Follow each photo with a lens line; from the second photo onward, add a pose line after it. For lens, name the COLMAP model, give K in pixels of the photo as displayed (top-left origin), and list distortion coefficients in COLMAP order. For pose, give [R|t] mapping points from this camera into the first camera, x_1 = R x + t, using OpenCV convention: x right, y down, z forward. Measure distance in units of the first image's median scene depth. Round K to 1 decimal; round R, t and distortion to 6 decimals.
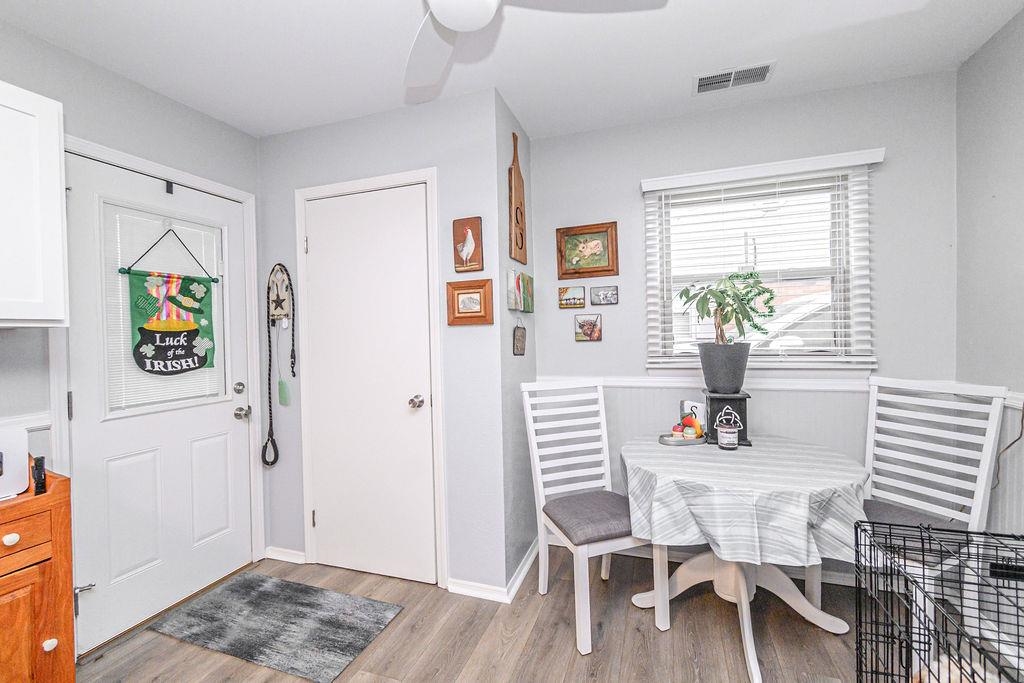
lens RADIAL K [[448.7, 0, 509.5], [0, 448.7, 338.8], [0, 0, 1]] dist [-0.000110, -0.001239]
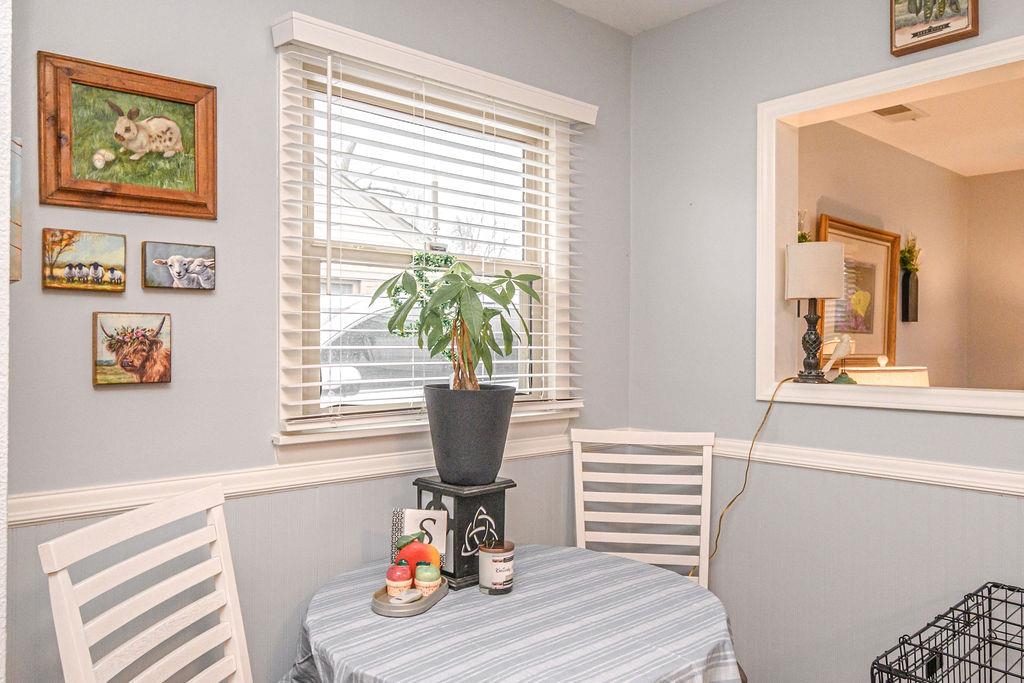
lens RADIAL K [[758.8, 0, 512.0], [0, 758.8, 341.5], [0, 0, 1]] dist [-0.025778, -0.001018]
pose [[0.477668, 0.026533, 0.878139, -0.257005], [-0.003029, 0.999588, -0.028556, -0.016836], [-0.878535, 0.010980, 0.477552, 0.513653]]
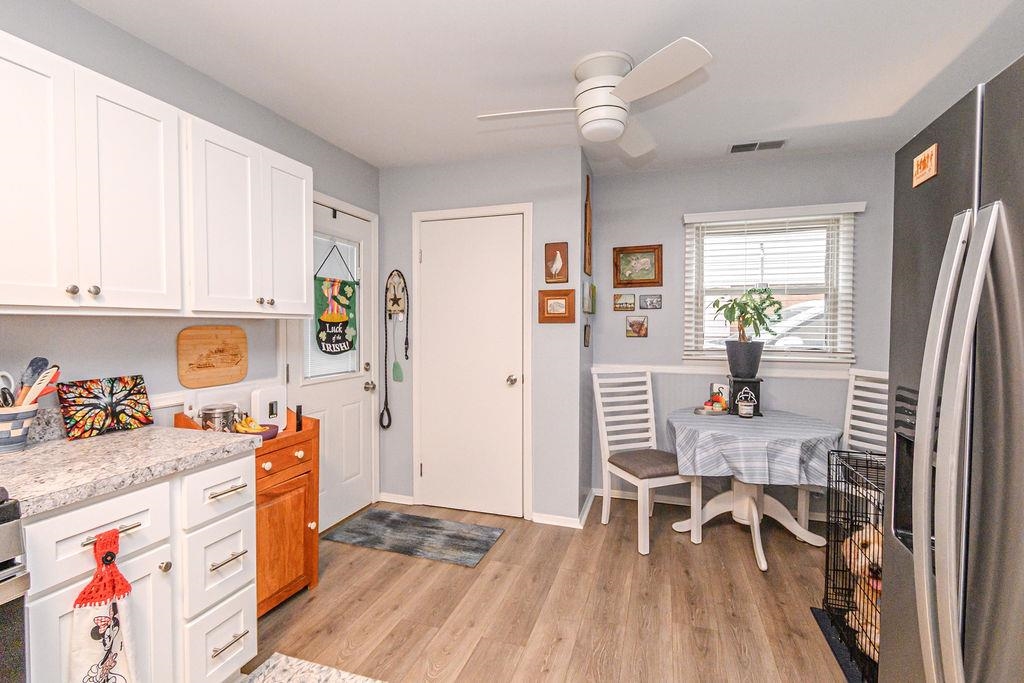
lens RADIAL K [[473.5, 0, 507.6], [0, 473.5, 337.8], [0, 0, 1]] dist [-0.002794, -0.000598]
pose [[0.999560, 0.024654, 0.016500, -0.252712], [-0.024882, 0.999596, 0.013751, -0.002133], [-0.016155, -0.014155, 0.999769, -0.403701]]
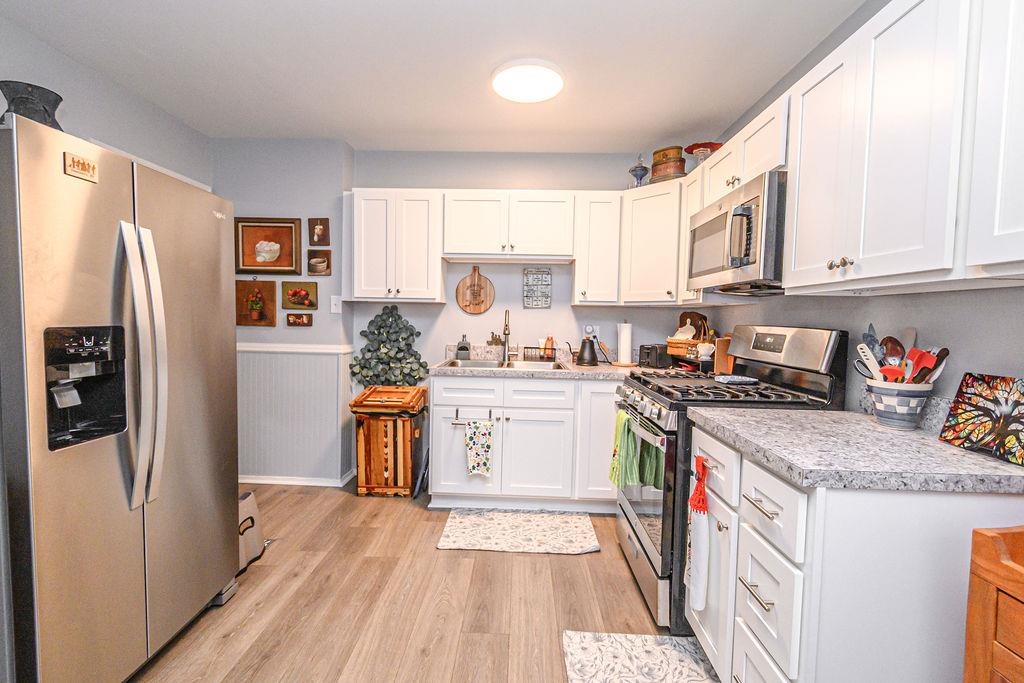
lens RADIAL K [[448.7, 0, 509.5], [0, 448.7, 338.8], [0, 0, 1]] dist [-0.000110, -0.001239]
pose [[-0.953281, 0.017960, -0.301552, -0.224000], [-0.001874, 0.997860, 0.065357, 0.017910], [0.302081, 0.062869, -0.951207, 0.687479]]
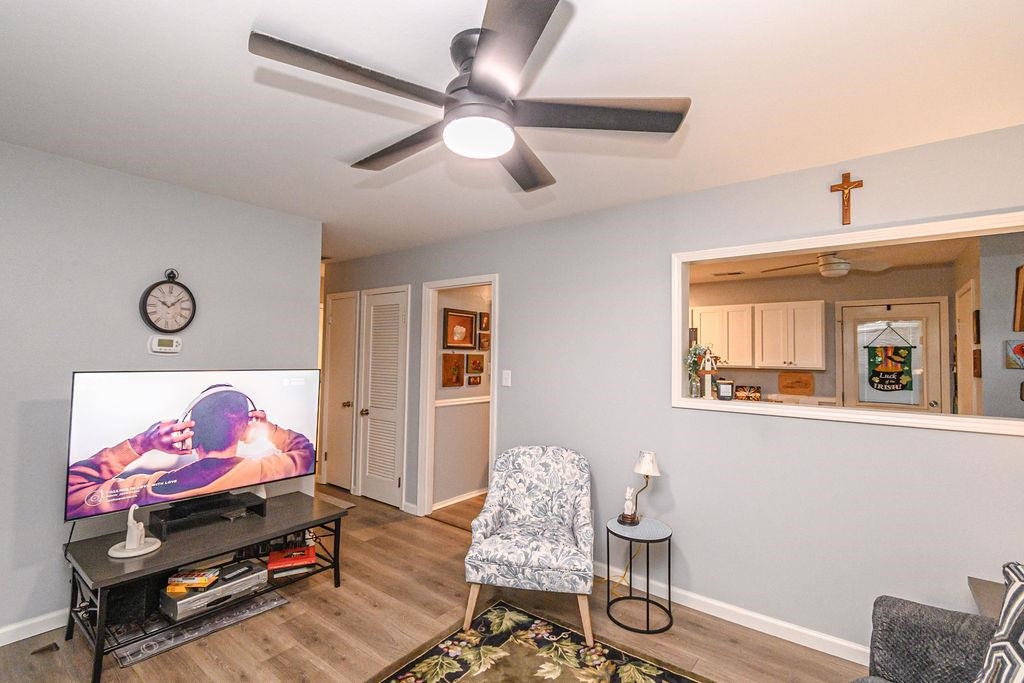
lens RADIAL K [[448.7, 0, 509.5], [0, 448.7, 338.8], [0, 0, 1]] dist [-0.000110, -0.001239]
pose [[-0.329773, -0.020163, -0.943845, 1.933577], [-0.016637, 0.999741, -0.015544, -0.112884], [0.943914, 0.010577, -0.330023, -0.049375]]
